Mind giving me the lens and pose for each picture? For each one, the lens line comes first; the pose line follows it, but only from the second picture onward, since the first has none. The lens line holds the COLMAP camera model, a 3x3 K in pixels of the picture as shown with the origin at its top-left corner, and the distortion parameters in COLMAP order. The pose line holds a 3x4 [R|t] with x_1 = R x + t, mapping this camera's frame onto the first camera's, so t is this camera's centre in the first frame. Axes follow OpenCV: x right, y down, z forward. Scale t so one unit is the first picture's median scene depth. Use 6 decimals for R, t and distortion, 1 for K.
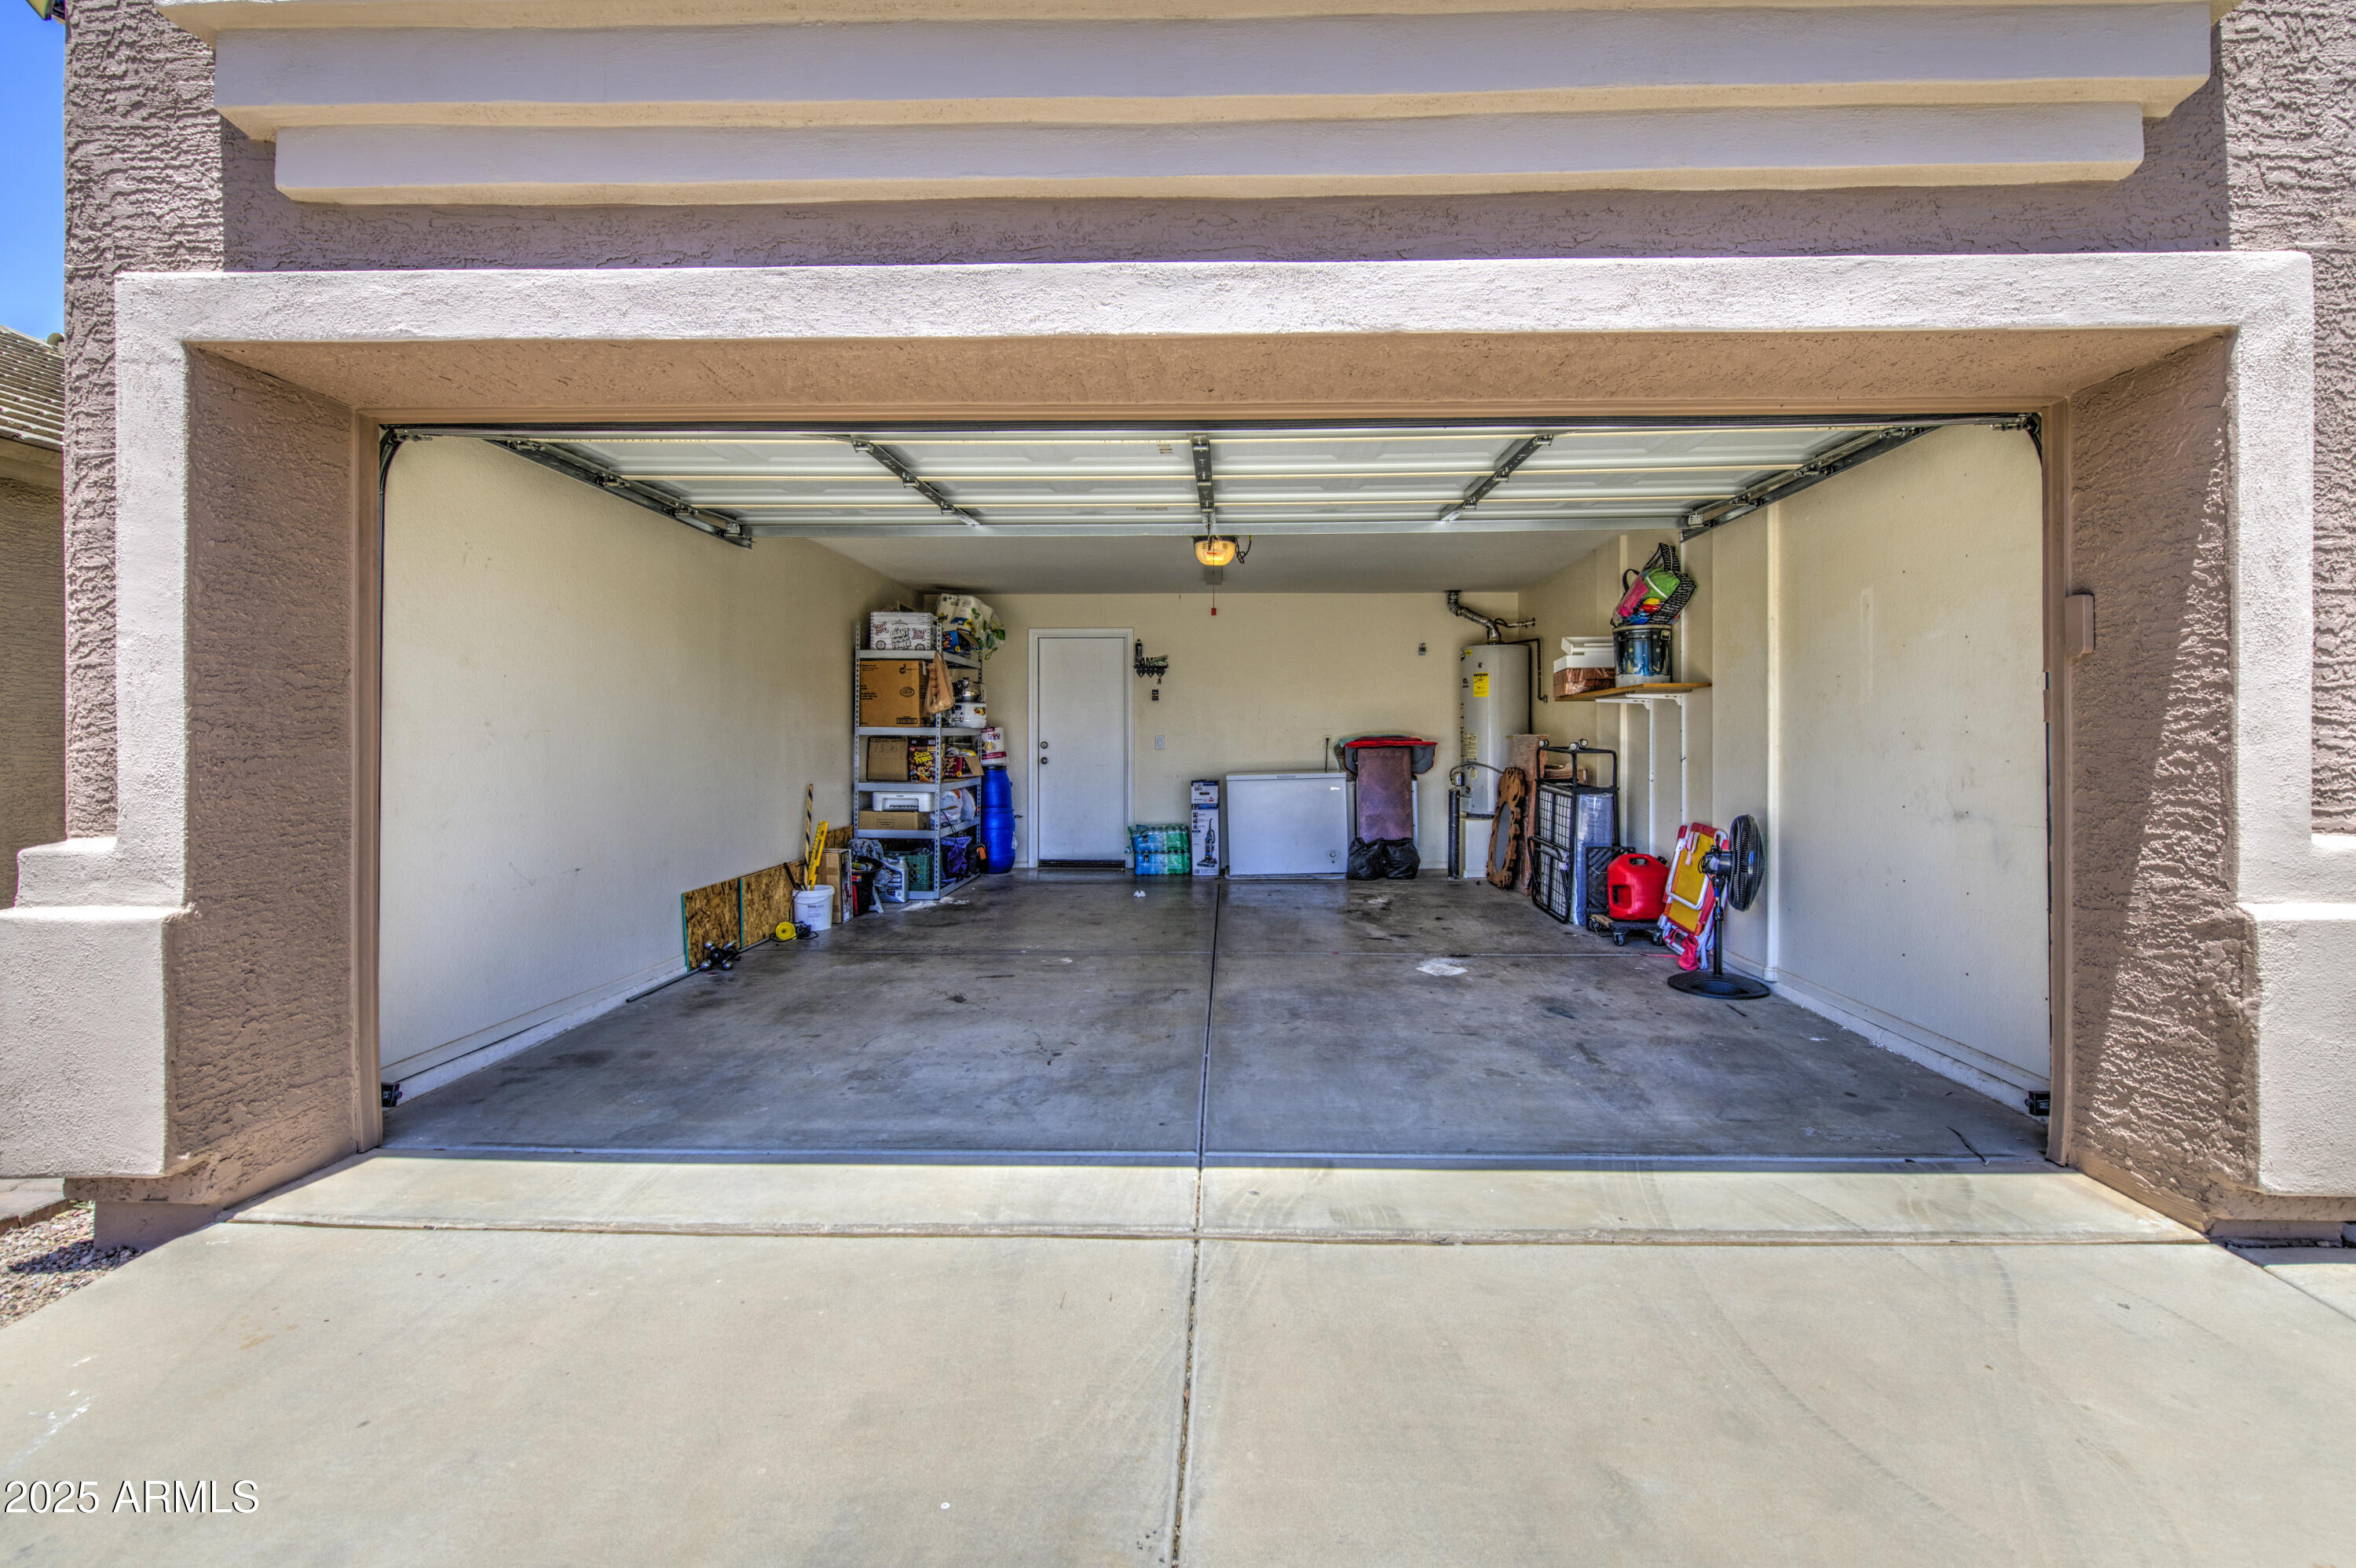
lens RADIAL K [[965.4, 0, 1210.6], [0, 965.4, 793.3], [0, 0, 1]] dist [-0.000511, -0.000420]
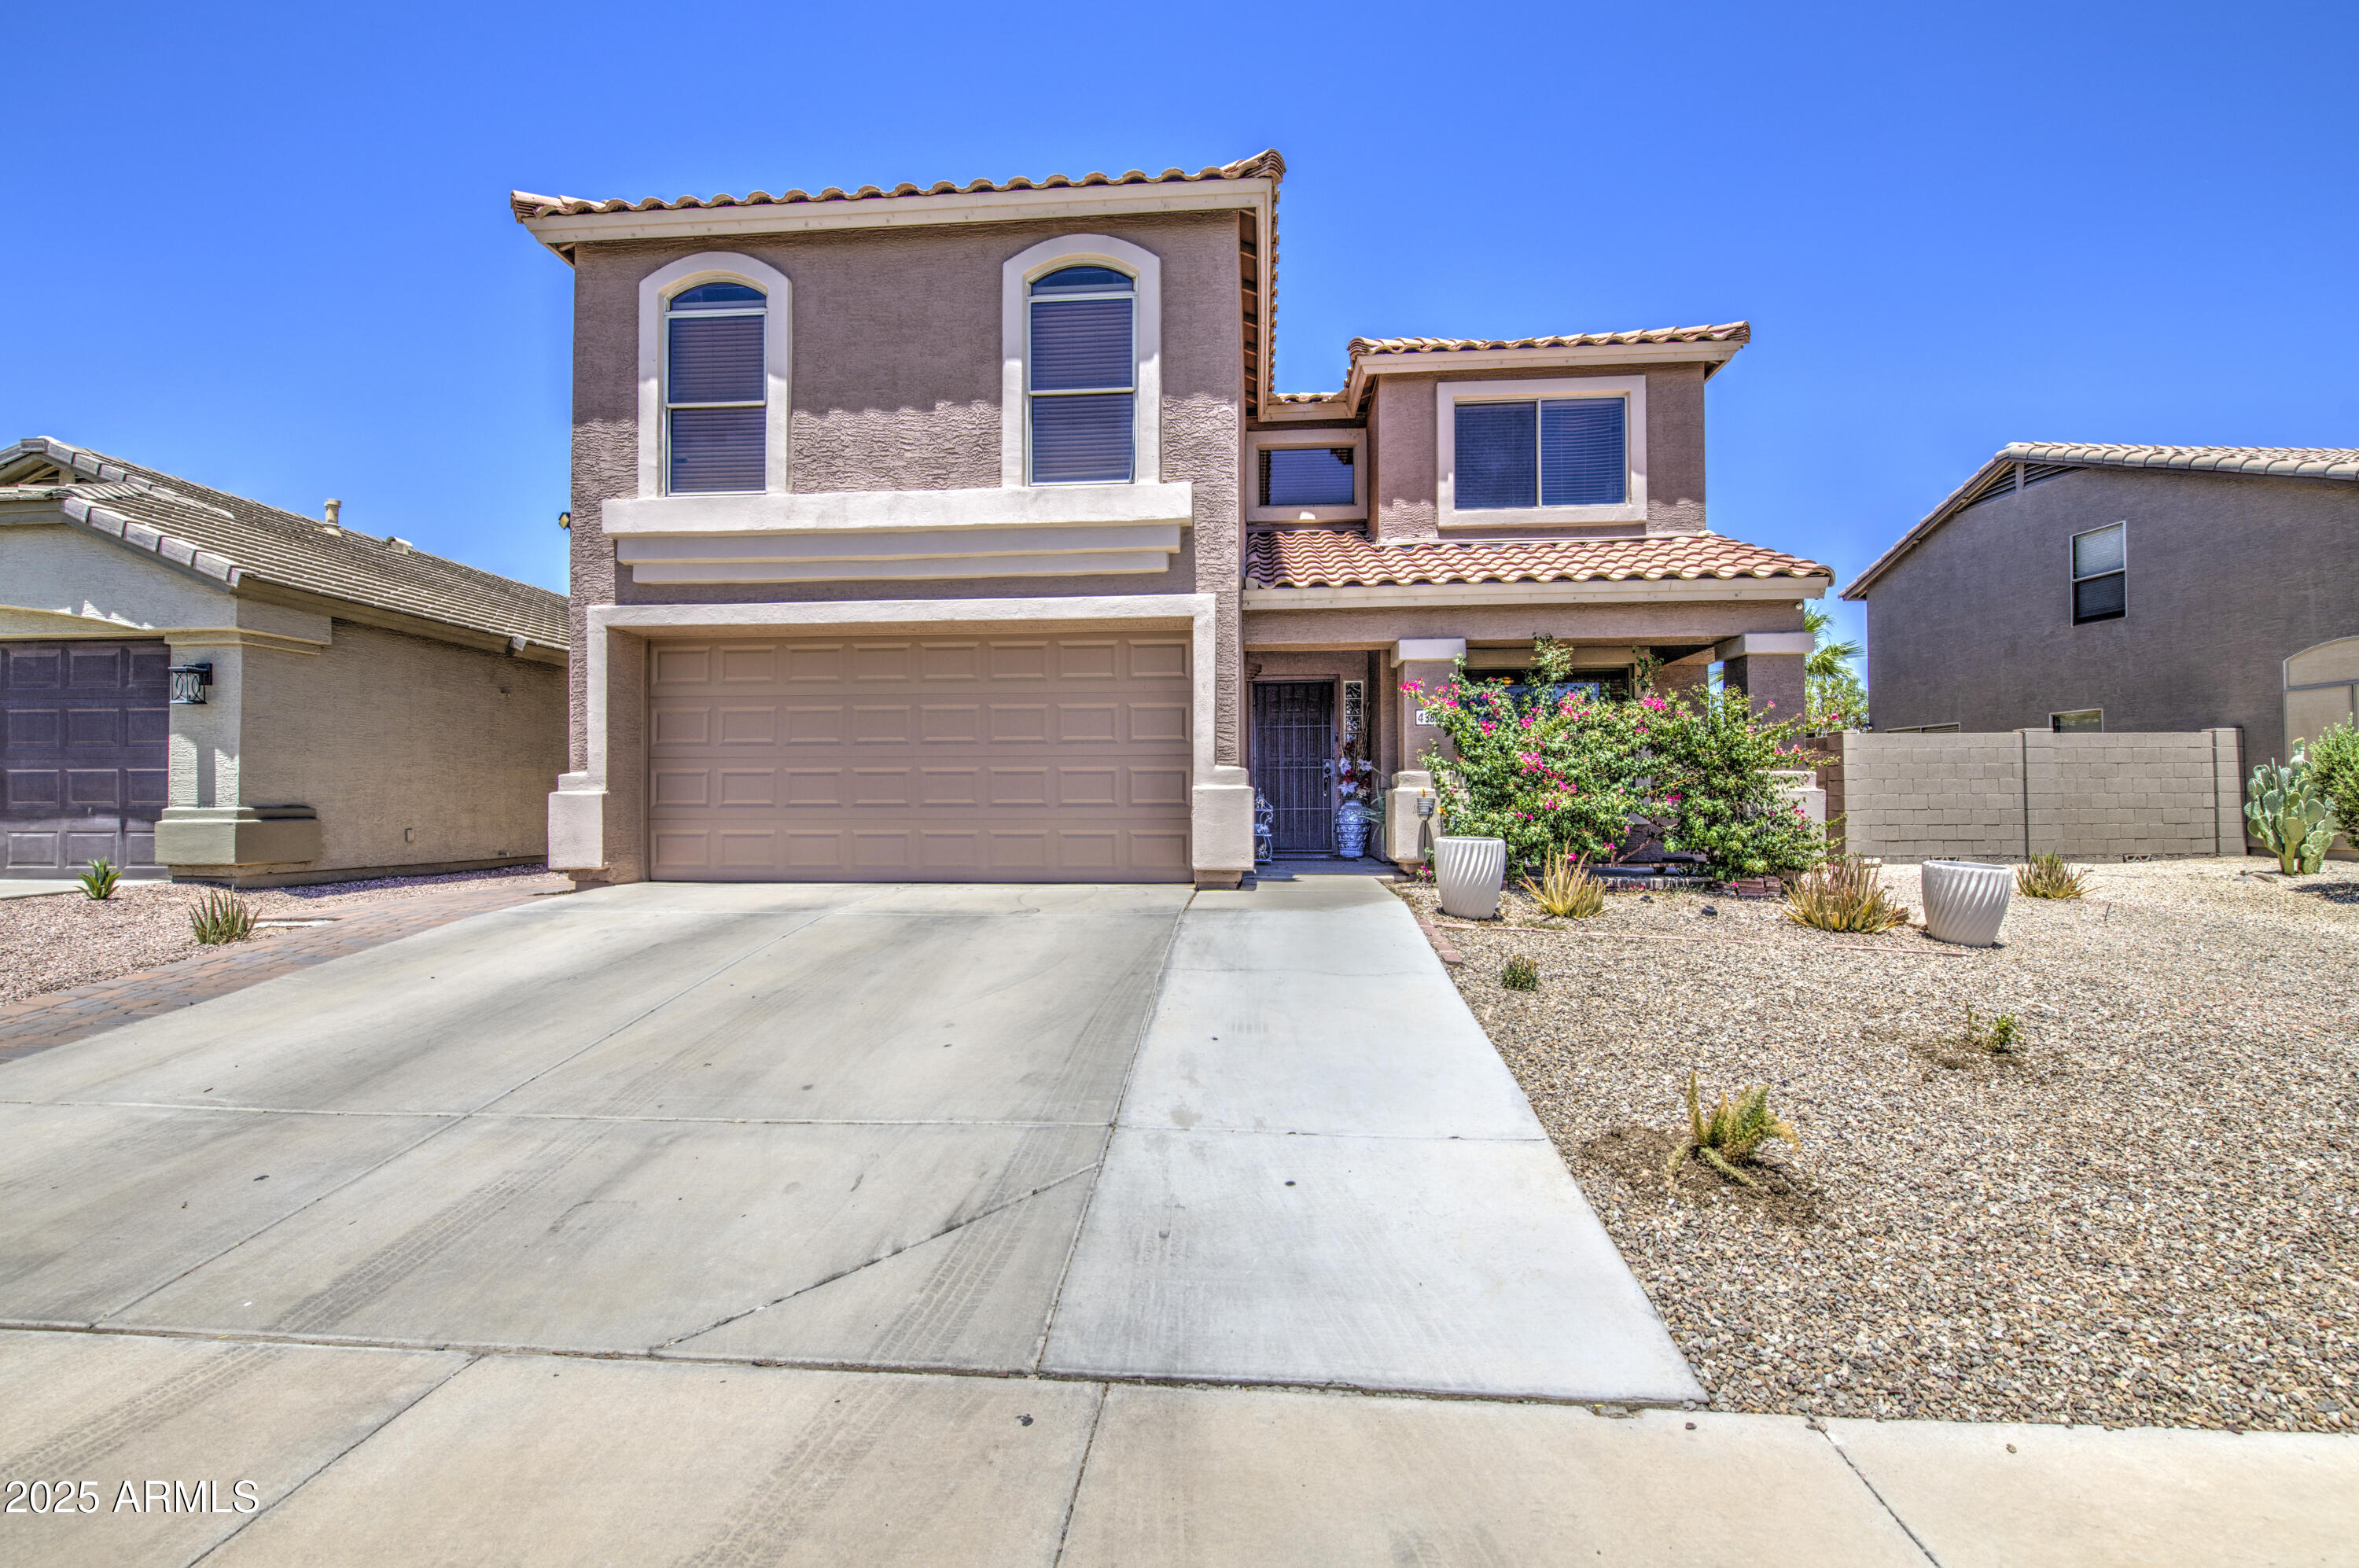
lens RADIAL K [[971.2, 0, 1189.1], [0, 971.2, 791.1], [0, 0, 1]] dist [-0.000040, -0.000215]
pose [[0.998307, -0.004460, -0.057989, 1.194994], [0.003630, 0.999890, -0.014413, 0.172846], [0.058047, 0.014179, 0.998213, -2.310574]]
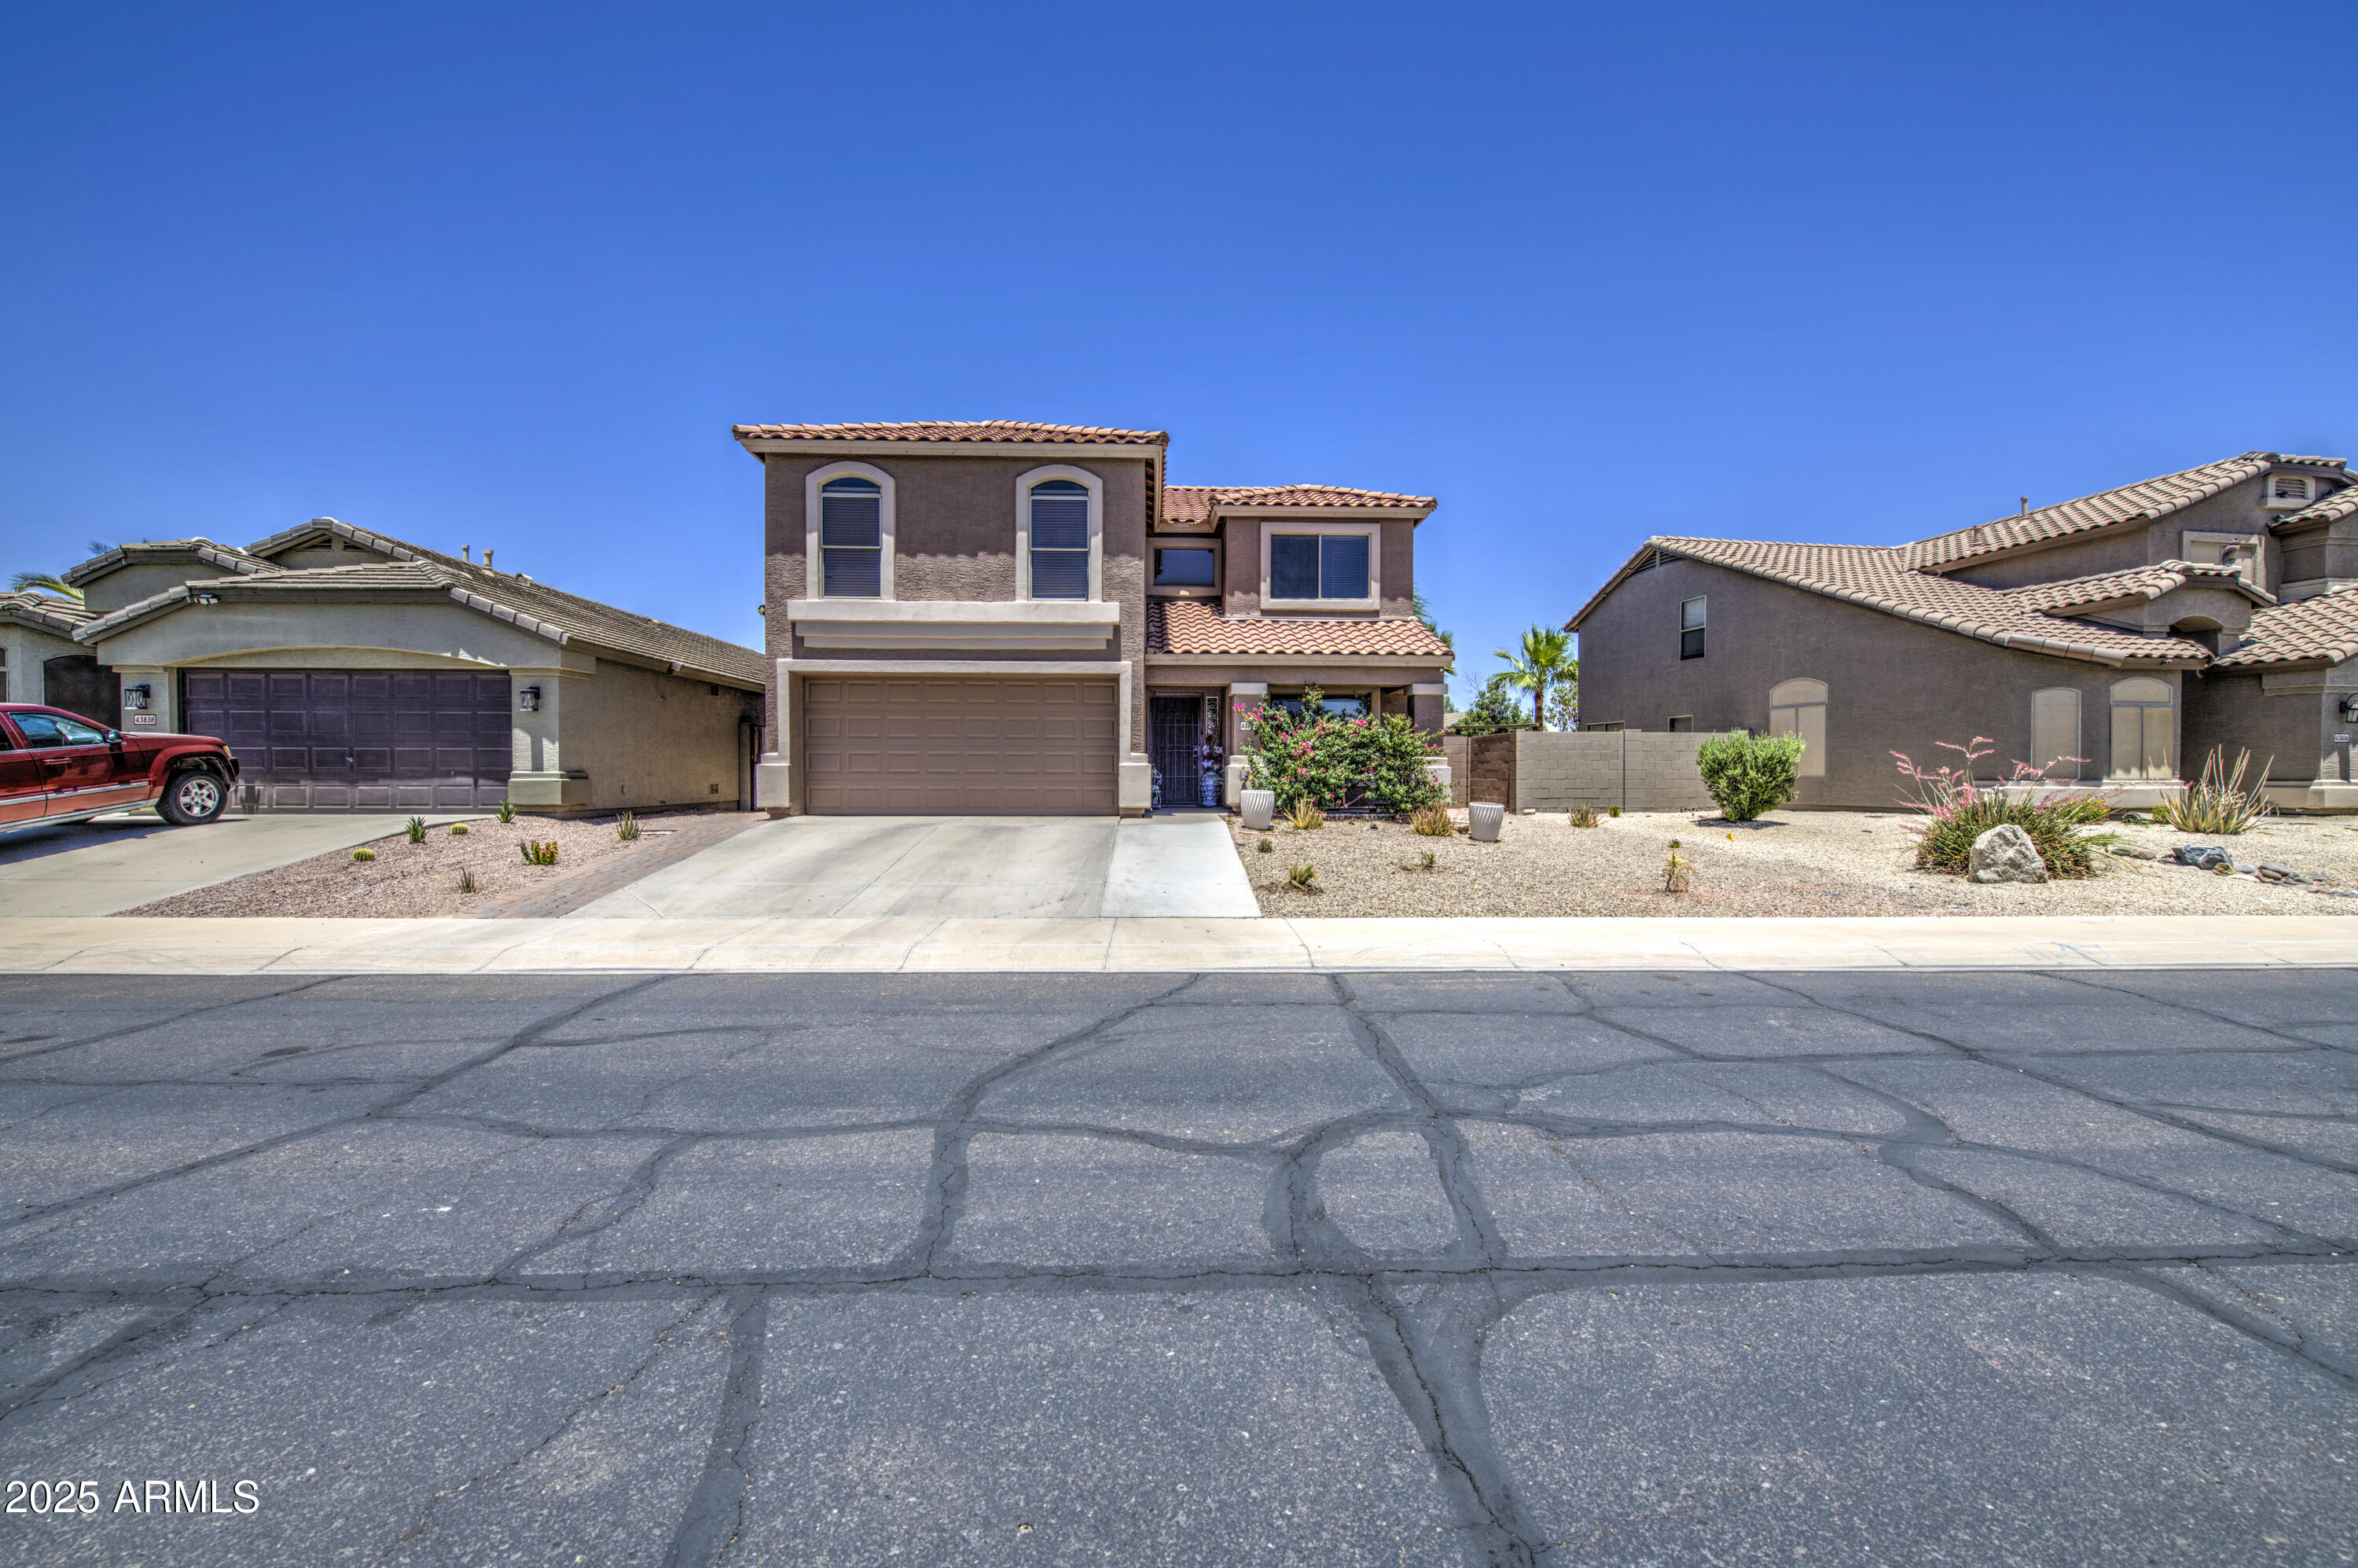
lens RADIAL K [[927.4, 0, 1187.4], [0, 927.4, 791.6], [0, 0, 1]] dist [0.000629, -0.000098]
pose [[0.998620, 0.000905, 0.052510, 1.142641], [-0.001907, 0.999817, 0.019036, 0.175120], [-0.052483, -0.019109, 0.998439, -4.994484]]
